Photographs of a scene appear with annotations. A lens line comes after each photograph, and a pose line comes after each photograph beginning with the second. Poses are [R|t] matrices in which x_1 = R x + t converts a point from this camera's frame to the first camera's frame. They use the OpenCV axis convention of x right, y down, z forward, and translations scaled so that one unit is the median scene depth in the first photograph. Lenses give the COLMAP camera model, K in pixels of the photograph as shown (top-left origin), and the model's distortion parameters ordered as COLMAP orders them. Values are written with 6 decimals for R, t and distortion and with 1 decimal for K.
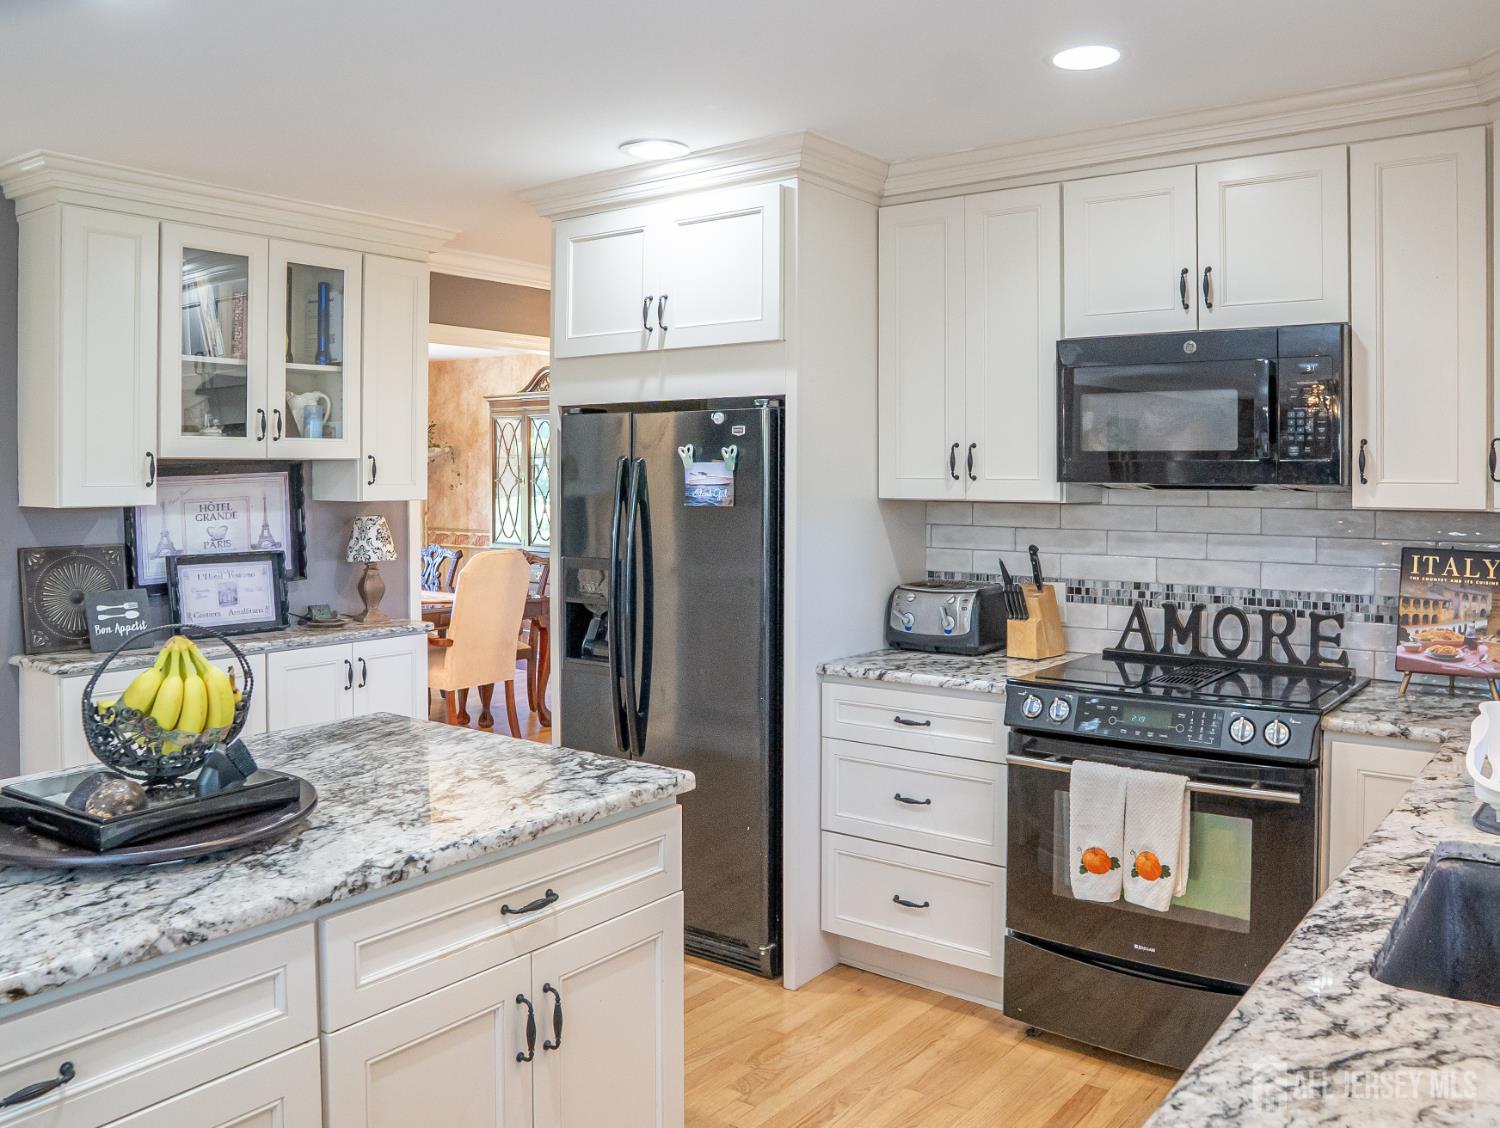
lens RADIAL K [[1225.1, 0, 751.8], [0, 1225.1, 476.1], [0, 0, 1]] dist [-0.089321, 0.063067]
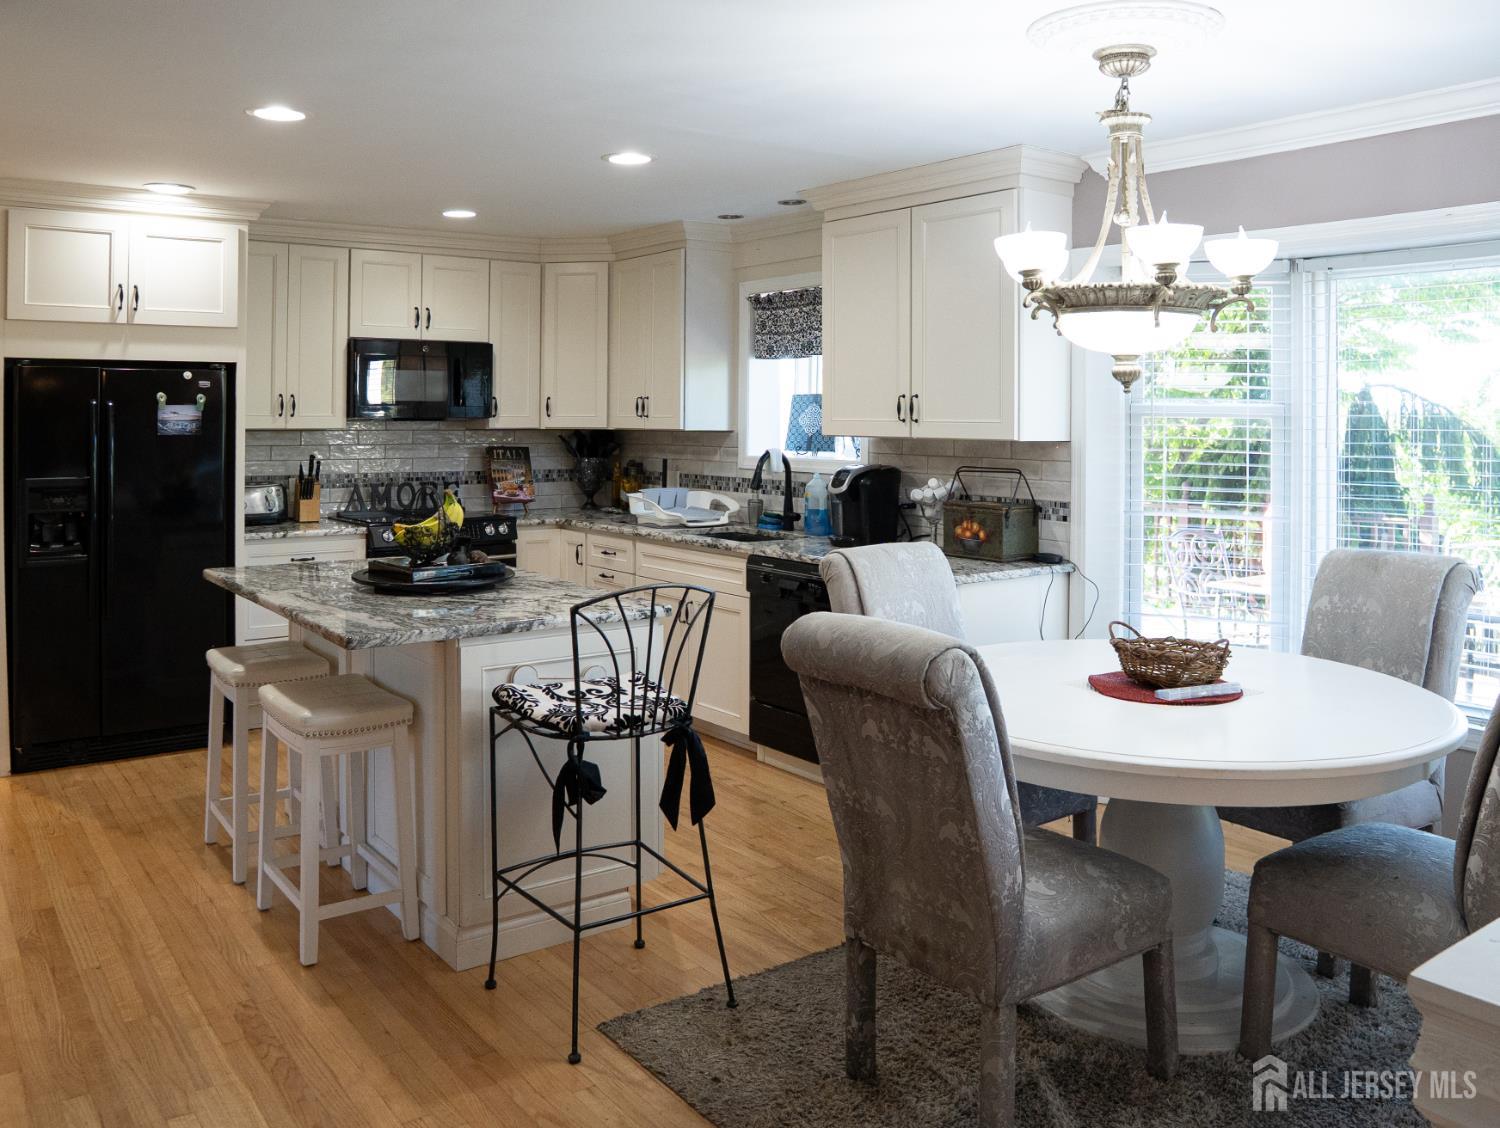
lens RADIAL K [[1209.7, 0, 745.4], [0, 1209.7, 441.2], [0, 0, 1]] dist [-0.228448, 0.279010]
pose [[0.295638, -0.023471, 0.955012, -1.273551], [-0.003835, 0.999661, 0.025755, -0.006994], [-0.955292, -0.011277, 0.295447, -0.067313]]
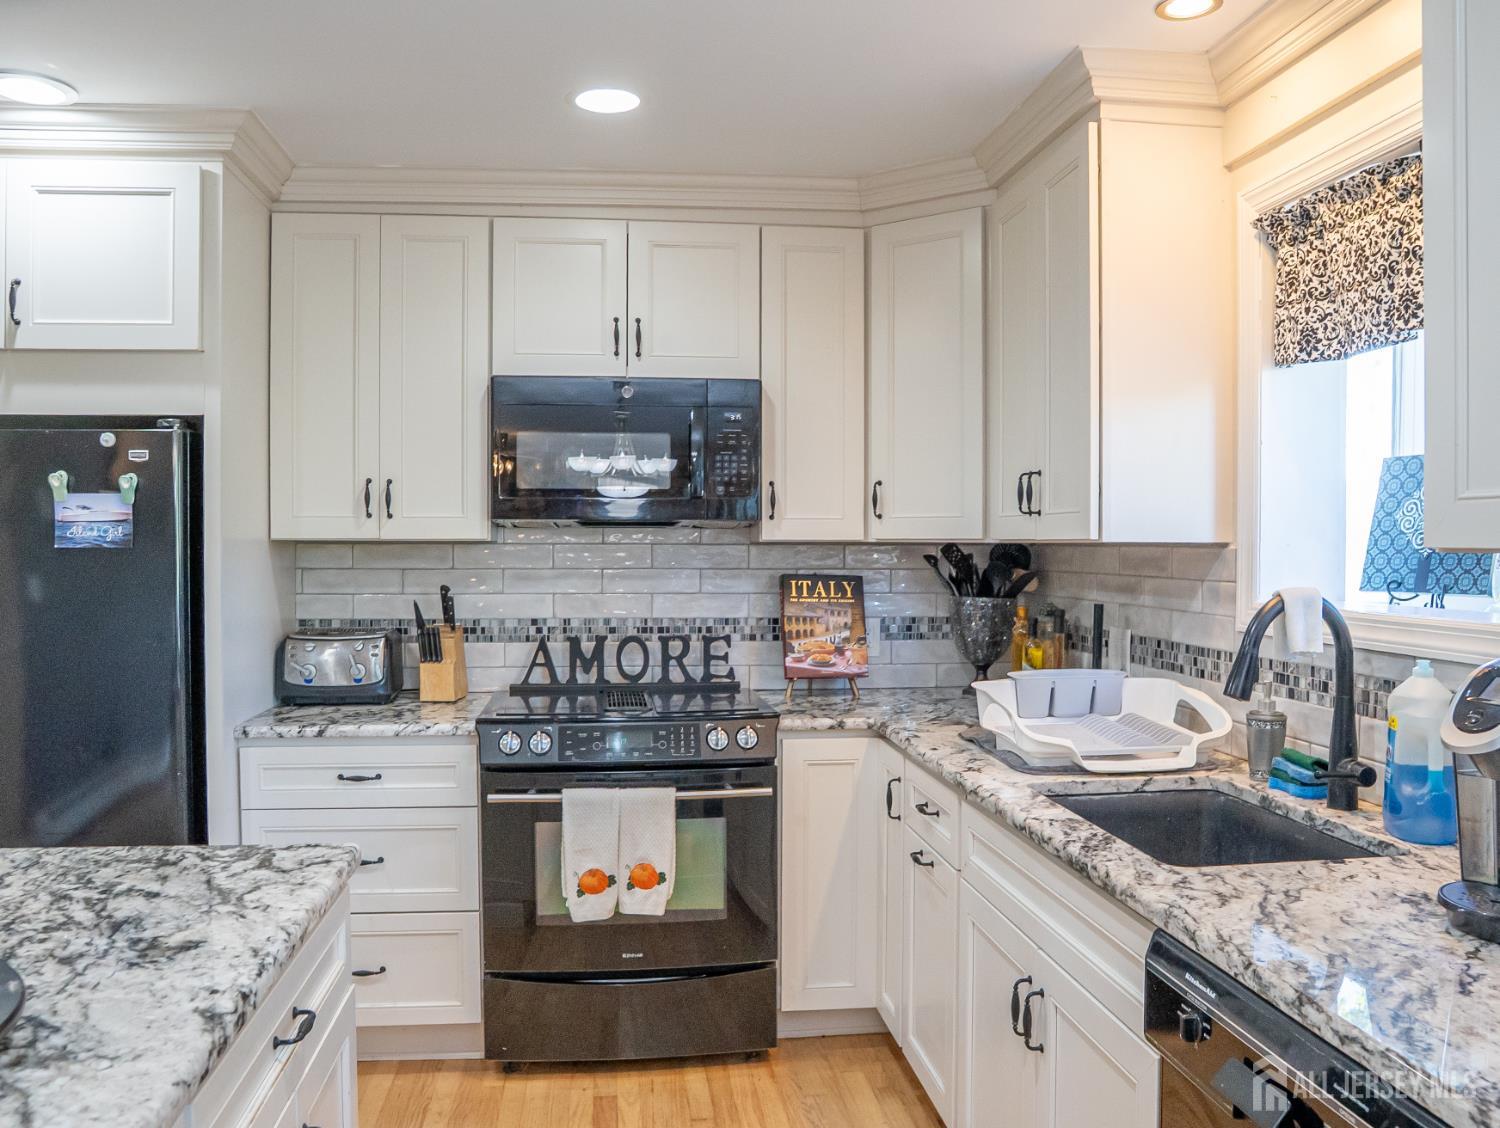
lens RADIAL K [[1230.6, 0, 750.0], [0, 1230.6, 564.0], [0, 0, 1]] dist [-0.103465, 0.084889]
pose [[0.724948, -0.017933, 0.688570, -0.292467], [0.001986, 0.999711, 0.023944, 0.018641], [-0.688801, -0.015991, 0.724774, 0.134434]]
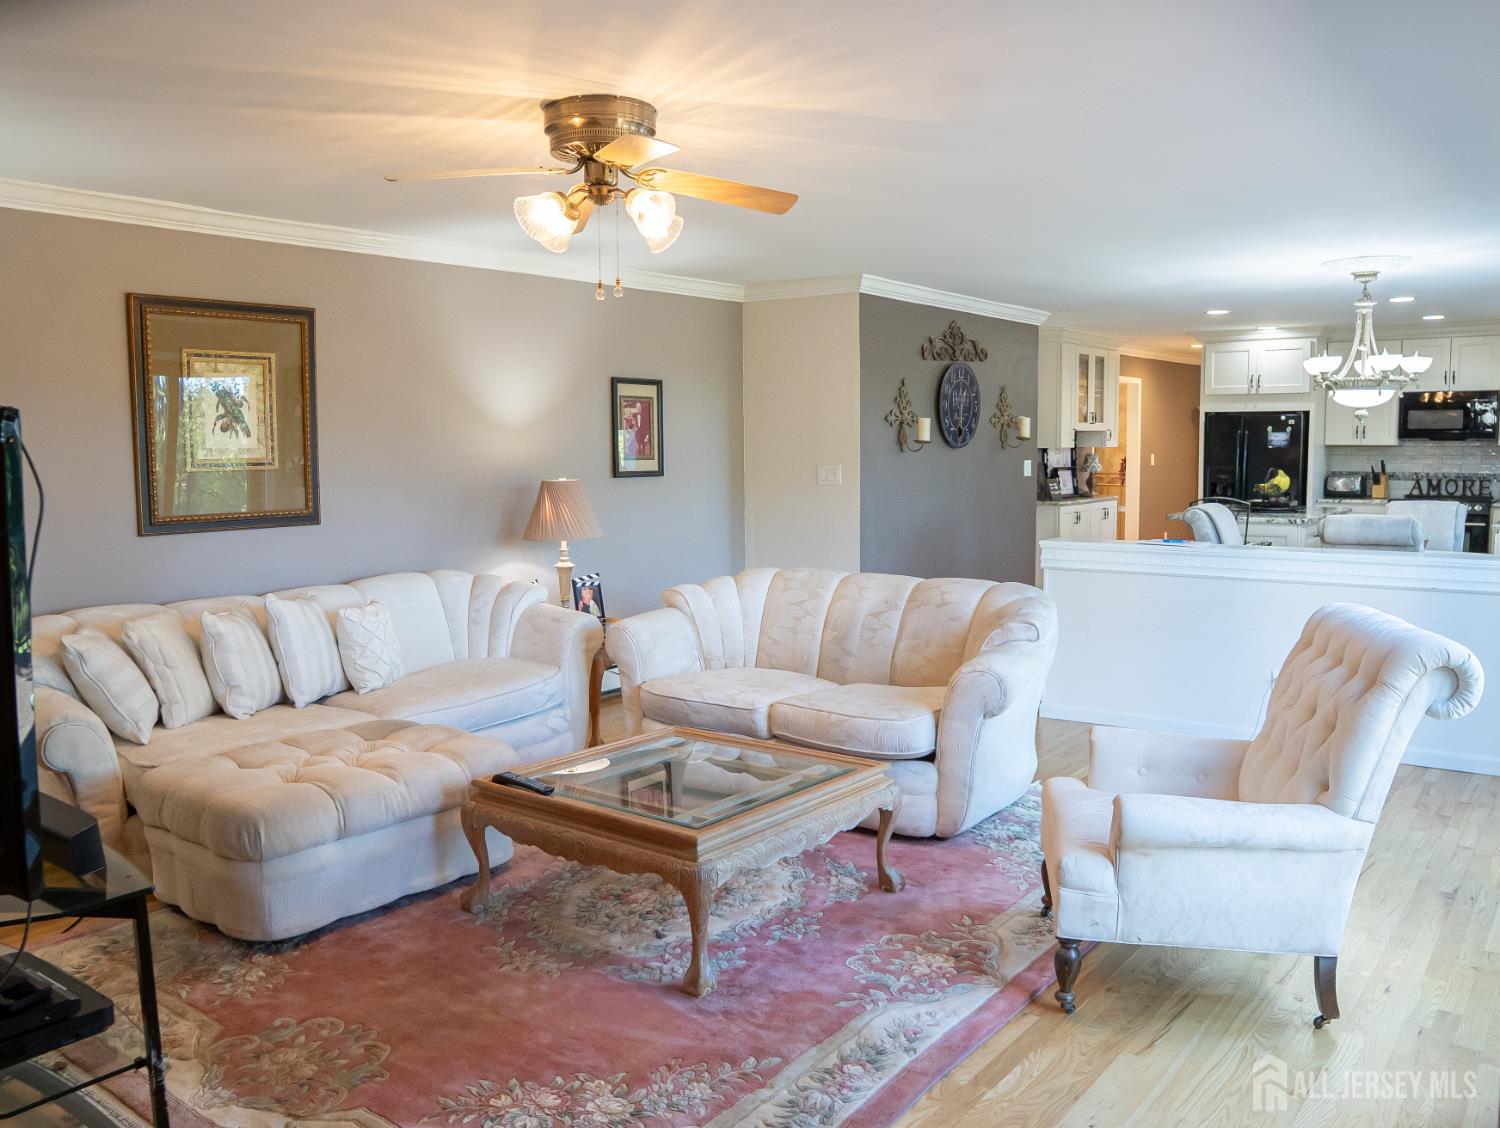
lens RADIAL K [[1230.6, 0, 750.0], [0, 1230.6, 564.0], [0, 0, 1]] dist [-0.103465, 0.084889]
pose [[0.999938, -0.009953, -0.005035, -1.429802], [0.010415, 0.994725, 0.102048, -0.007316], [0.003993, -0.102094, 0.994767, -2.146806]]
